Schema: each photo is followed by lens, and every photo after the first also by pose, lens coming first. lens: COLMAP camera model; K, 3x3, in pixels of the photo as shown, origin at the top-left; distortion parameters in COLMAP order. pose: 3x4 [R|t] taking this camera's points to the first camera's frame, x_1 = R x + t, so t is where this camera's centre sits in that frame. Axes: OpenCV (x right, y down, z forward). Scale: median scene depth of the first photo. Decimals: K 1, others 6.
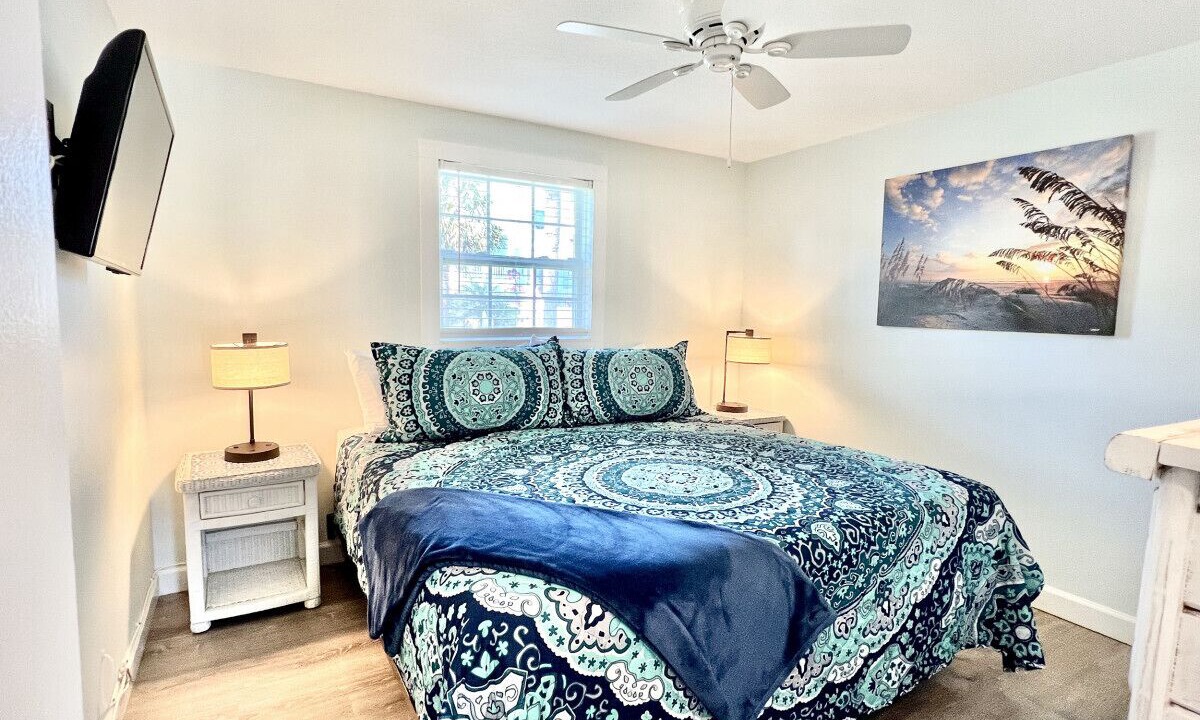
lens RADIAL K [[595.0, 0, 600.0], [0, 595.0, 360.0], [0, 0, 1]] dist [0.003772, 0.000229]
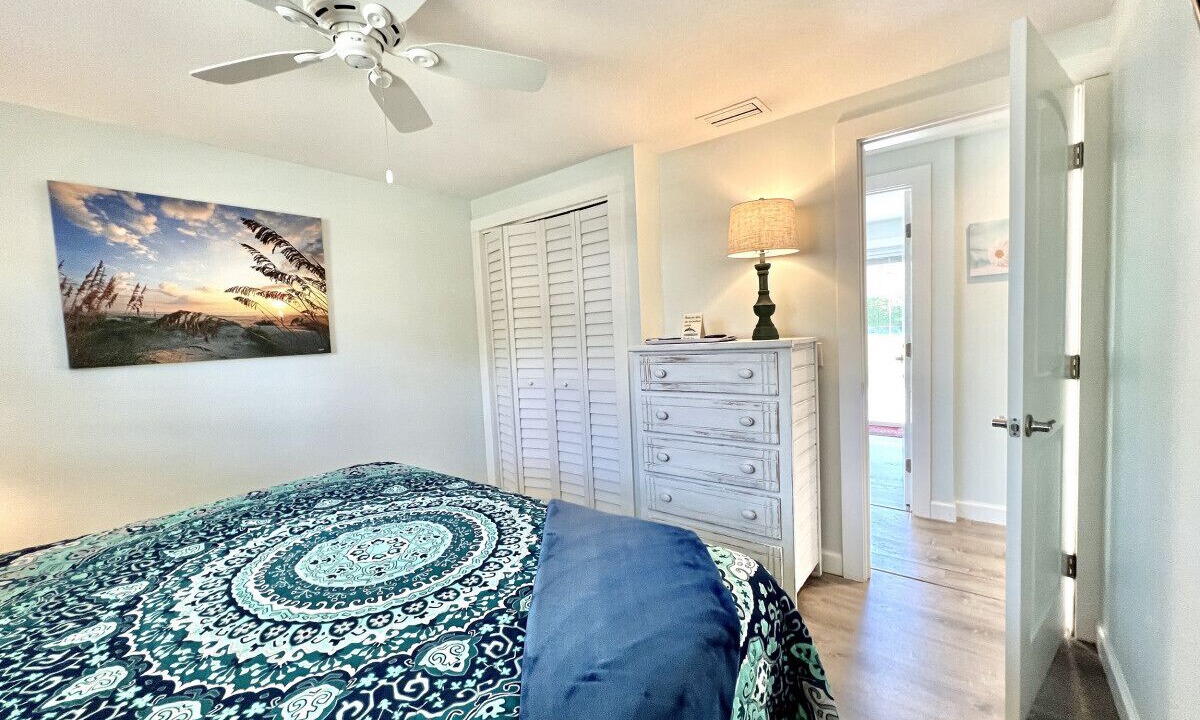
lens RADIAL K [[478.8, 0, 600.0], [0, 478.8, 360.0], [0, 0, 1]] dist [0.000528, 0.000106]
pose [[-0.346596, -0.067281, 0.935598, -0.442387], [0.123603, 0.985451, 0.116655, -0.071944], [-0.929835, 0.156075, -0.333237, 0.711284]]
